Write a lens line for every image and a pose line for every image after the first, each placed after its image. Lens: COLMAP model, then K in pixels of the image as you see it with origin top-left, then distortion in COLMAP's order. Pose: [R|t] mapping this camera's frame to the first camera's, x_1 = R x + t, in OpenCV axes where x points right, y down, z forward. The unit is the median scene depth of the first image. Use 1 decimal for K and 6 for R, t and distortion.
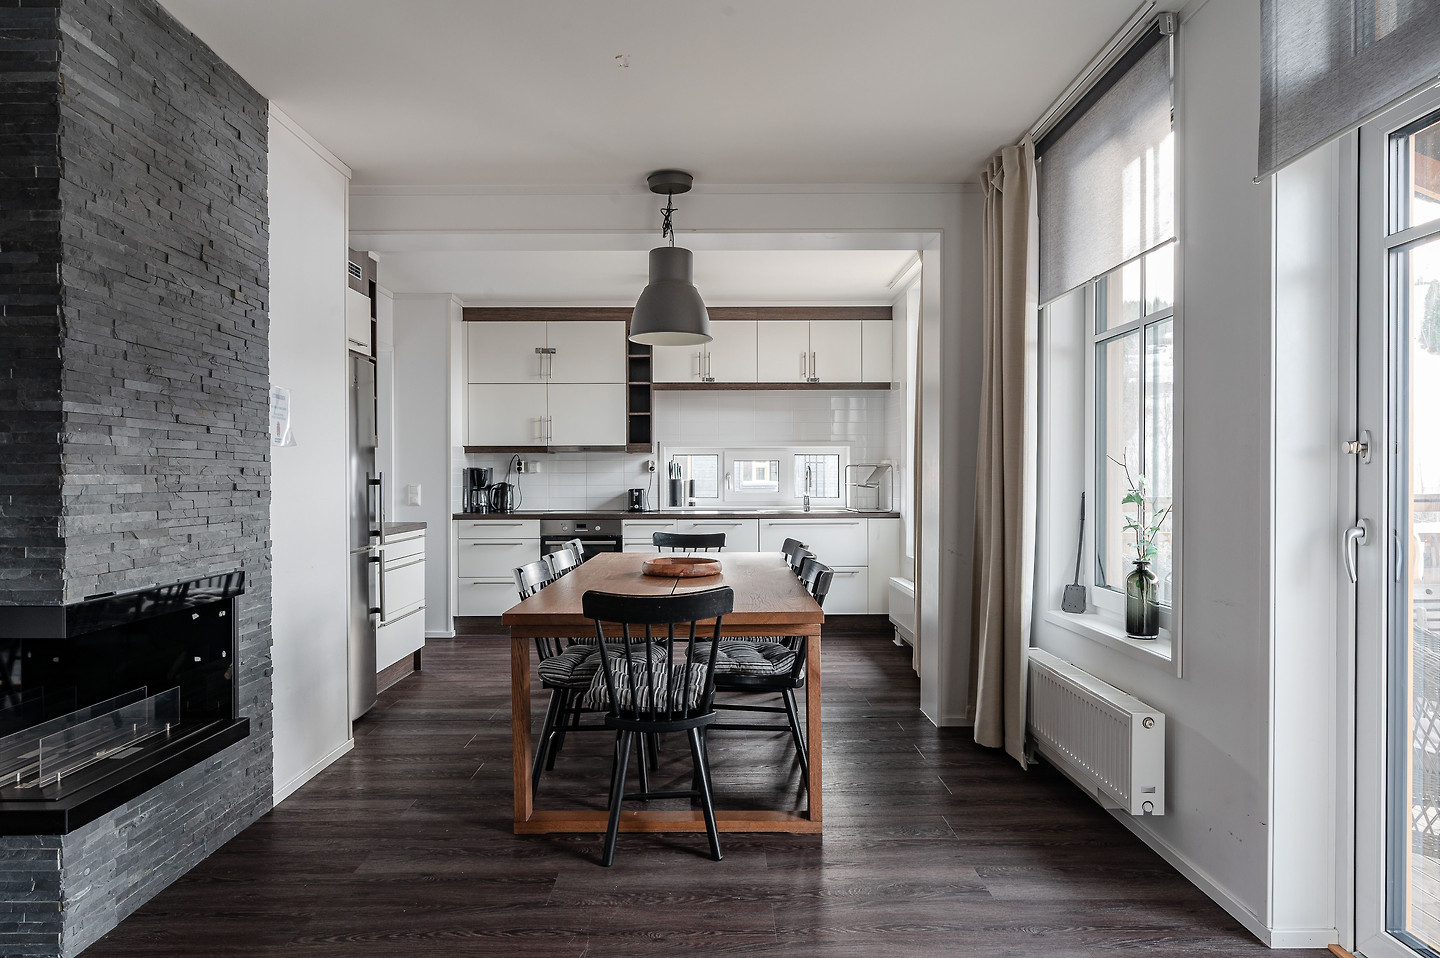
lens RADIAL K [[858.8, 0, 722.1], [0, 858.8, 480.8], [0, 0, 1]] dist [0.010065, 0.001261]
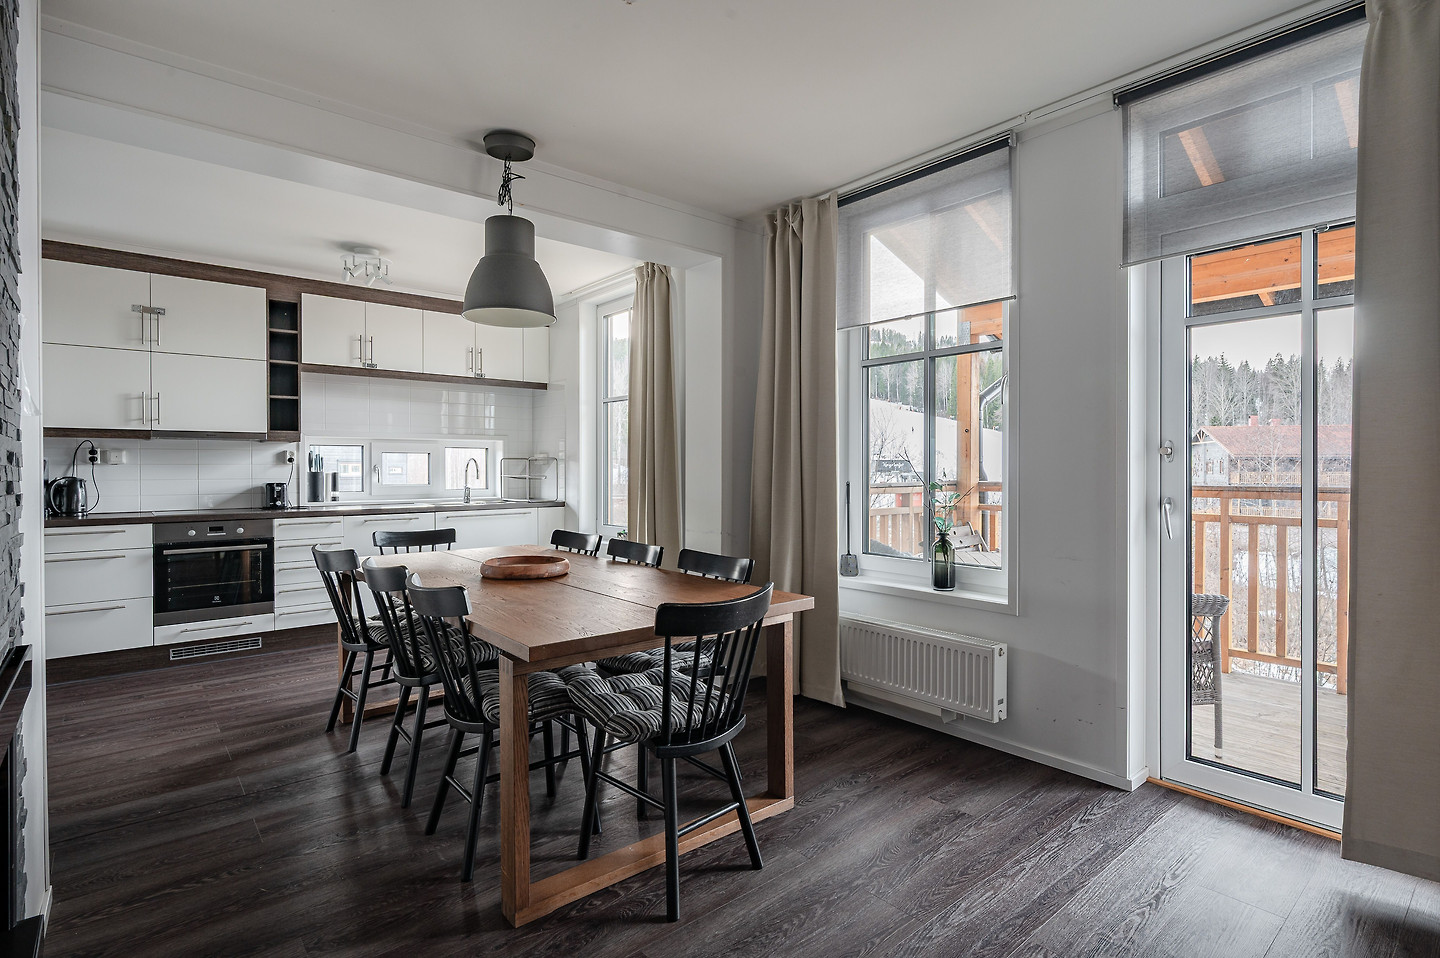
lens RADIAL K [[710.3, 0, 715.3], [0, 710.3, 472.2], [0, 0, 1]] dist [-0.001603, 0.000222]
pose [[0.774673, -0.002240, 0.632358, -0.213170], [0.002409, 0.999997, 0.000591, -0.001017], [-0.632358, 0.001065, 0.774676, 0.162670]]
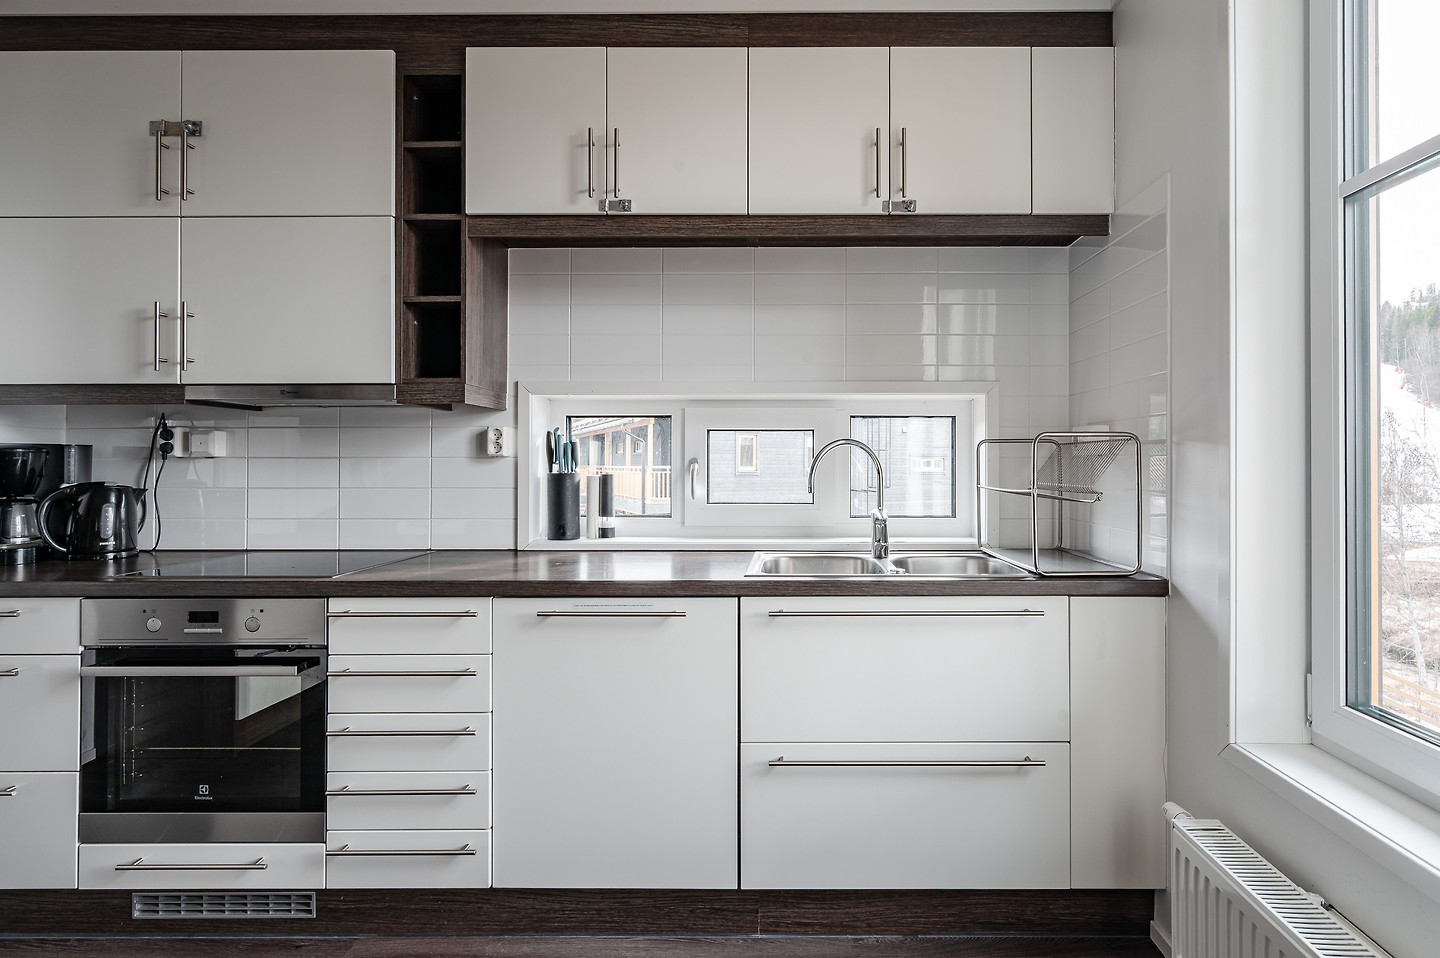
lens RADIAL K [[711.9, 0, 781.5], [0, 711.9, 457.0], [0, 0, 1]] dist [0.002924, 0.000769]
pose [[0.999632, 0.002086, -0.027032, 0.063670], [-0.002446, 0.999909, -0.013299, -0.005949], [0.027002, 0.013360, 0.999546, 0.695970]]
